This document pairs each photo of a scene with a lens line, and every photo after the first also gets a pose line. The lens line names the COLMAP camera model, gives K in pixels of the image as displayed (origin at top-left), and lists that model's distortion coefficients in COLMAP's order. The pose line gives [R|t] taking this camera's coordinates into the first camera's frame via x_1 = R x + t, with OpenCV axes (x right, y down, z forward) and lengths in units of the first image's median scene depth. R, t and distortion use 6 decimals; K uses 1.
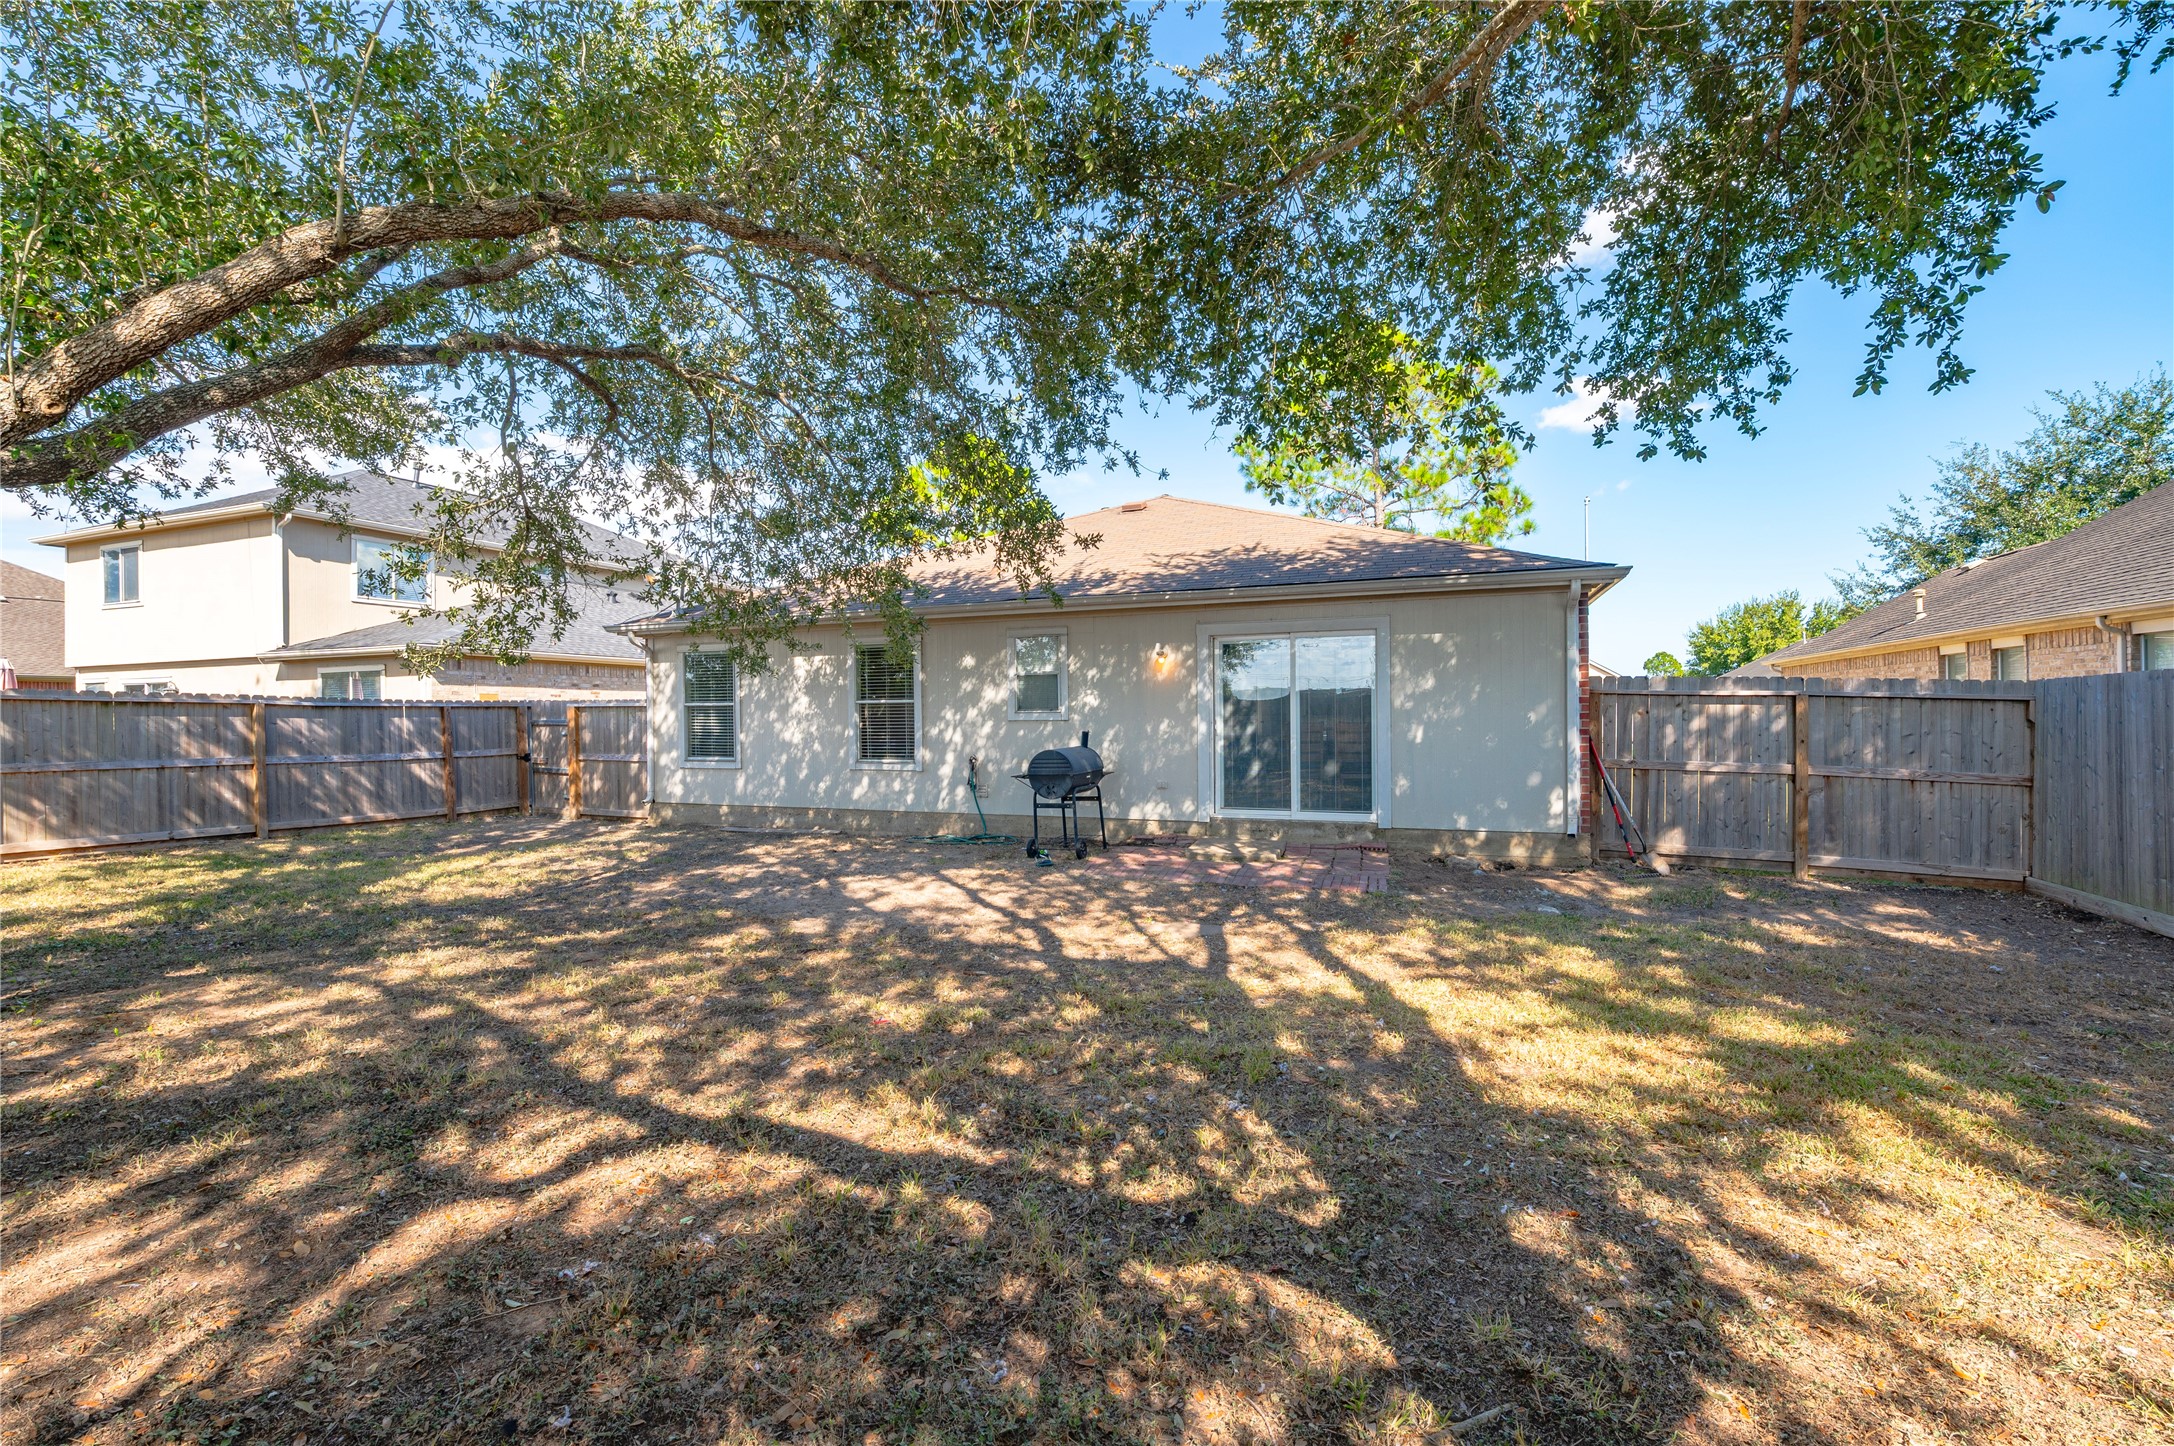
lens RADIAL K [[949.3, 0, 1093.3], [0, 949.3, 713.8], [0, 0, 1]] dist [-0.010432, 0.000234]
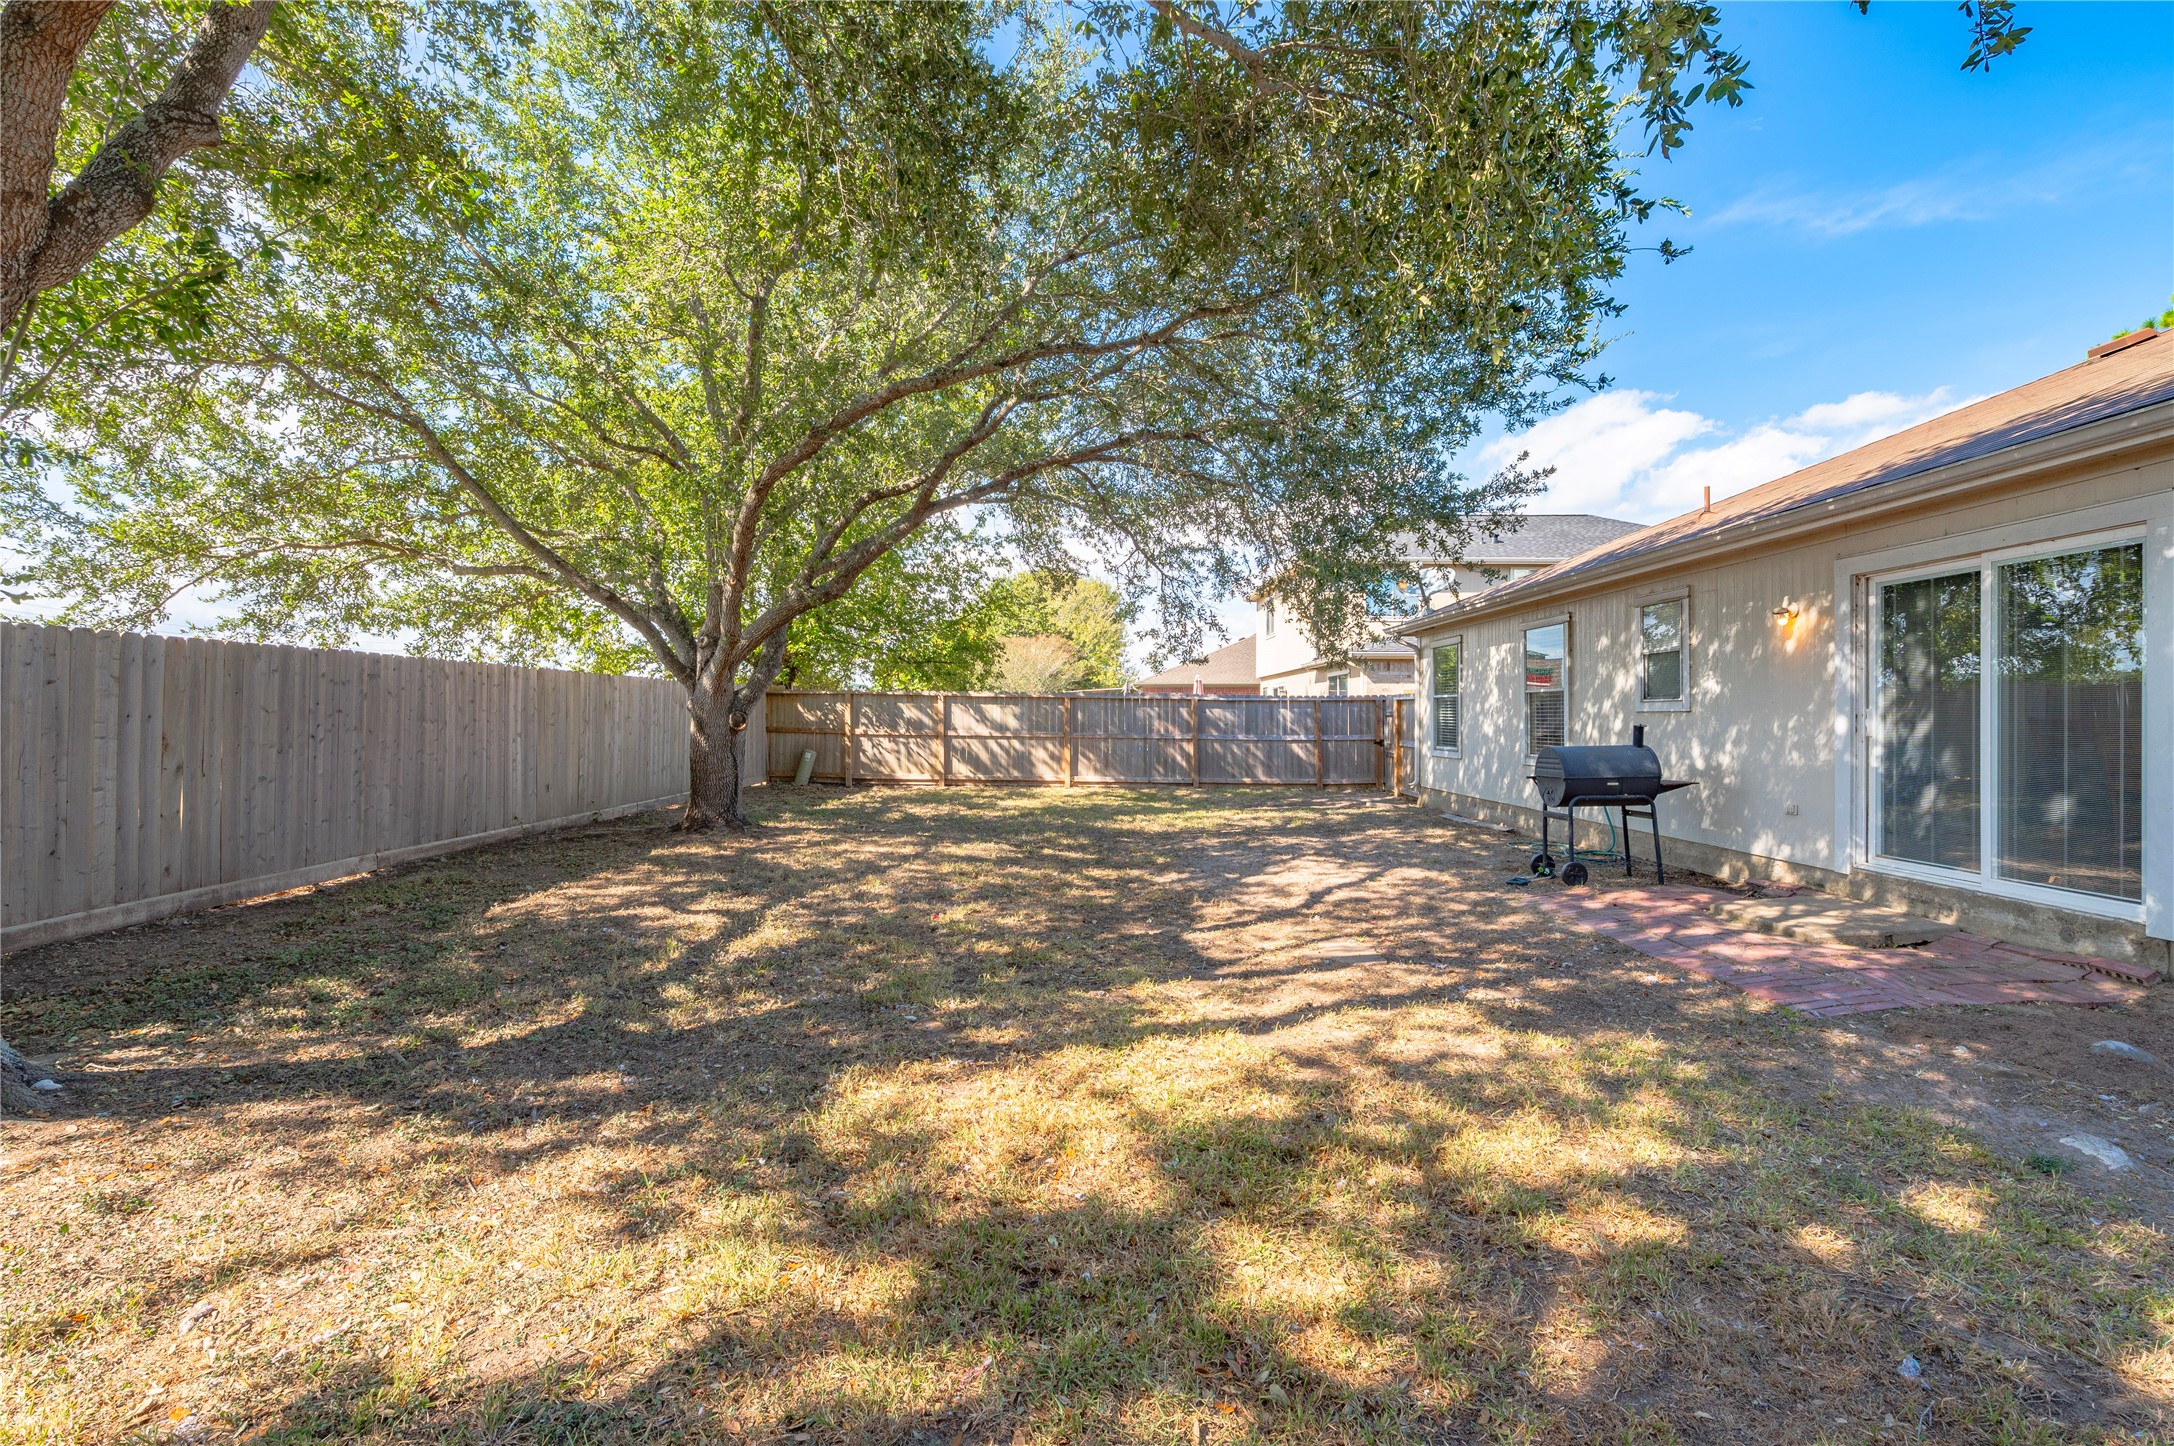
lens RADIAL K [[930.6, 0, 1084.6], [0, 930.6, 715.0], [0, 0, 1]] dist [-0.009378, -0.000296]
pose [[0.368726, 0.007559, -0.929507, 0.480531], [-0.002464, 0.999971, 0.007155, 0.004376], [0.929535, -0.000348, 0.368734, 0.286366]]
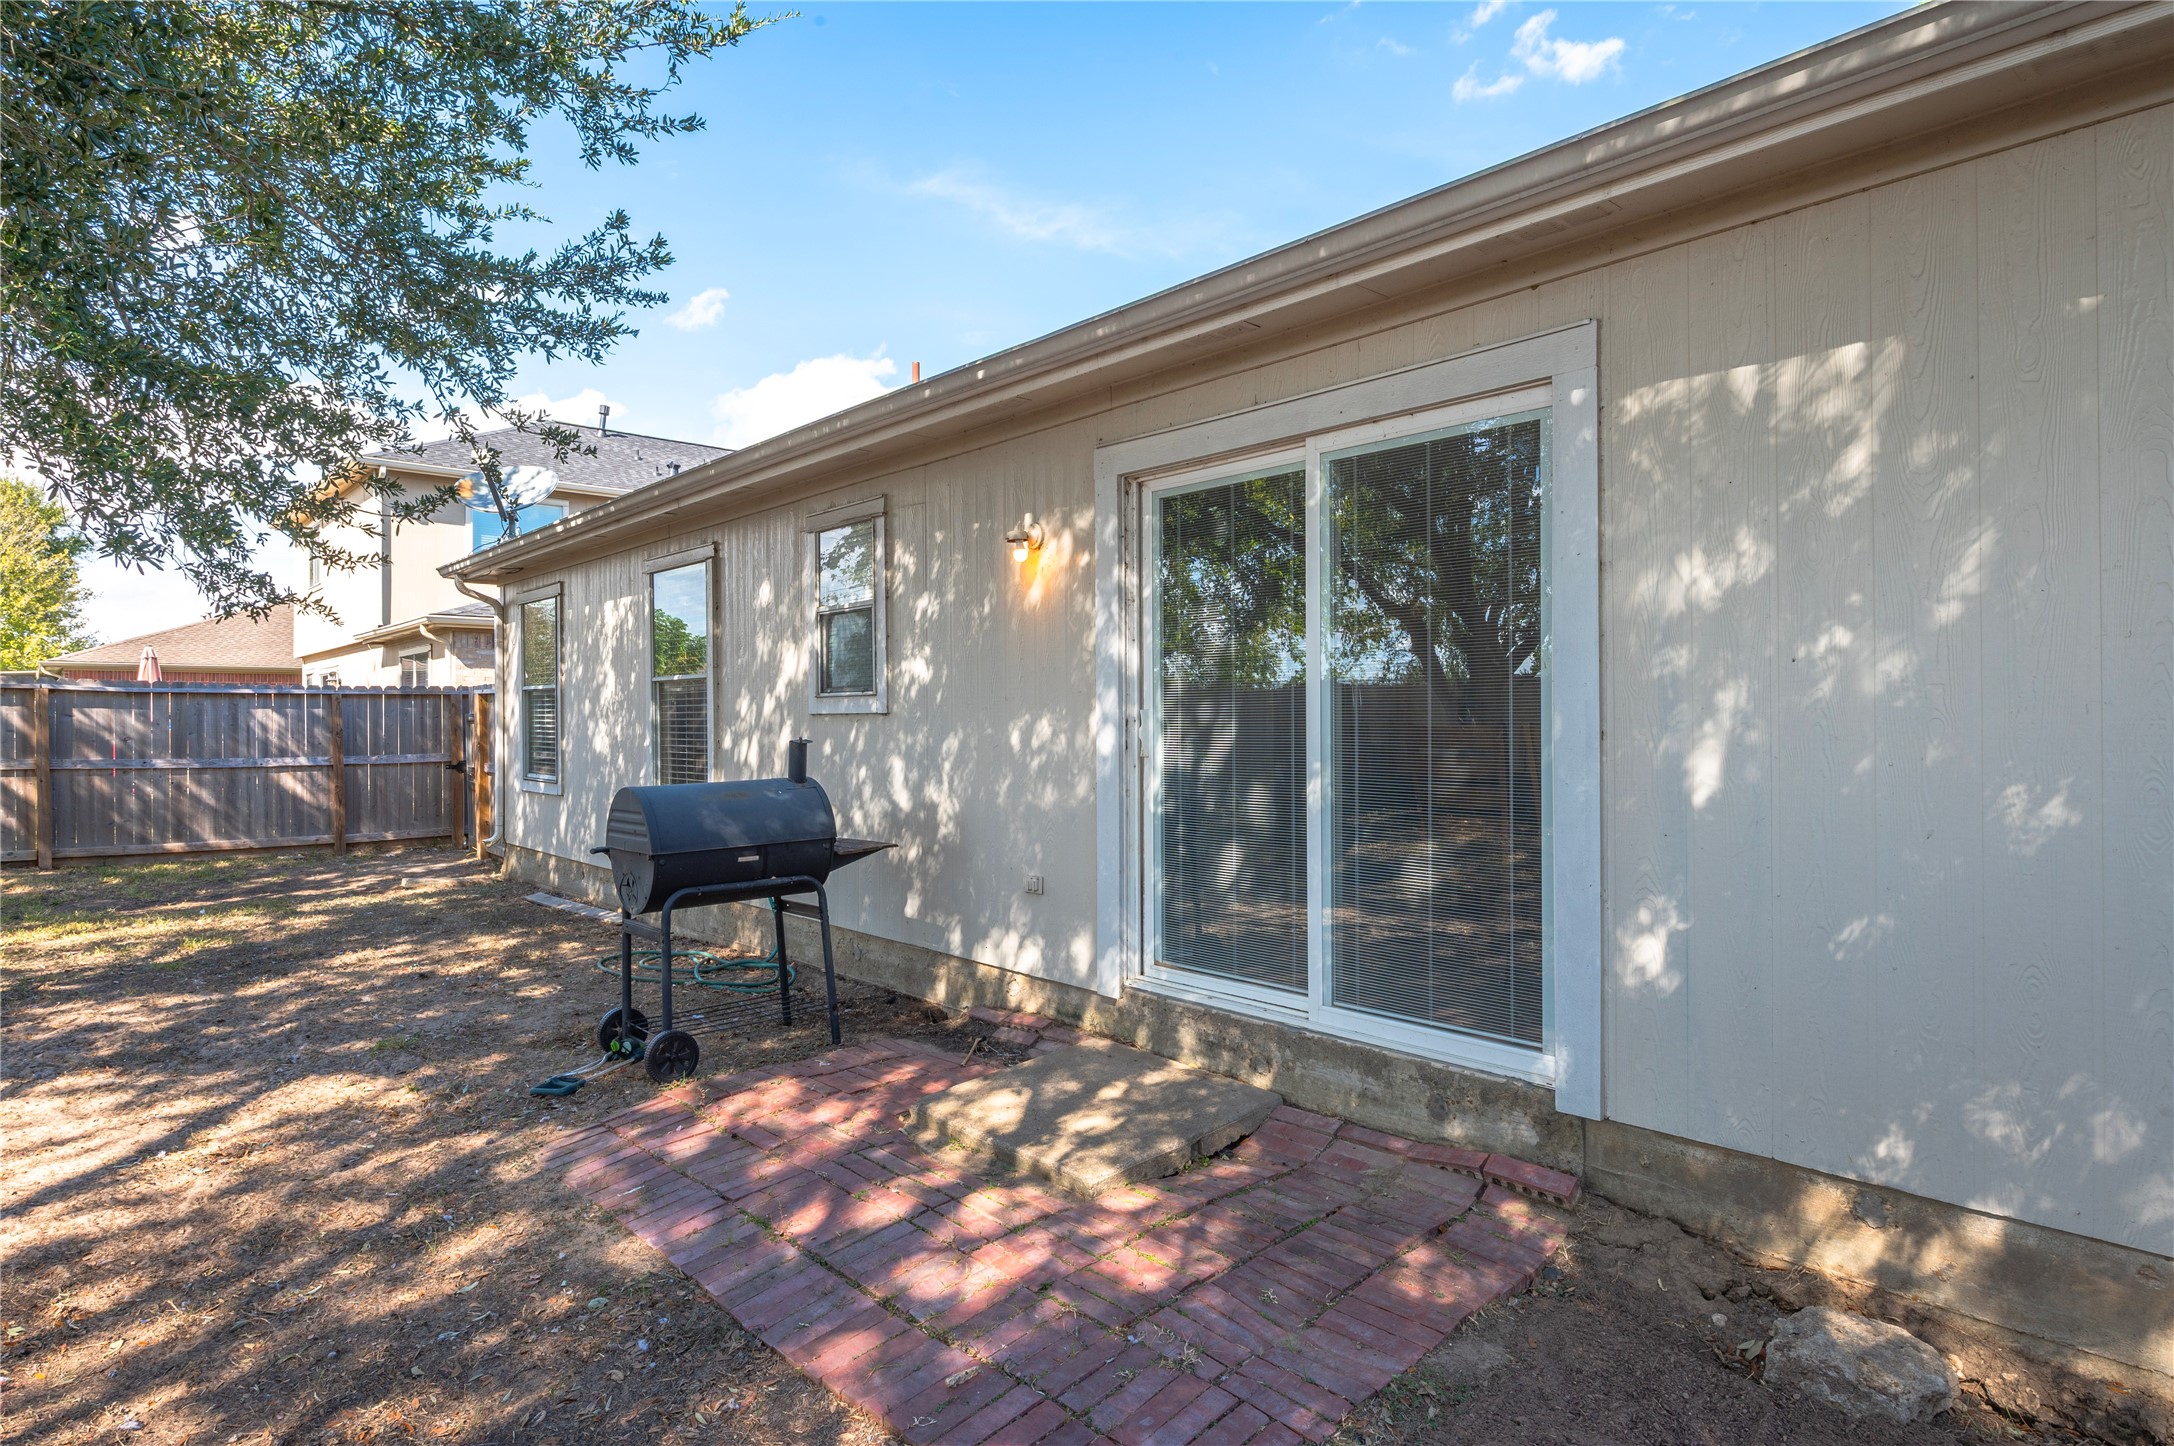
lens RADIAL K [[1182.5, 0, 1099.9], [0, 1182.5, 708.5], [0, 0, 1]] dist [-0.005690, -0.001967]
pose [[0.893803, 0.002308, -0.448453, 0.300726], [-0.004671, 0.999980, -0.004163, 0.005015], [0.448435, 0.005816, 0.893797, 0.567449]]
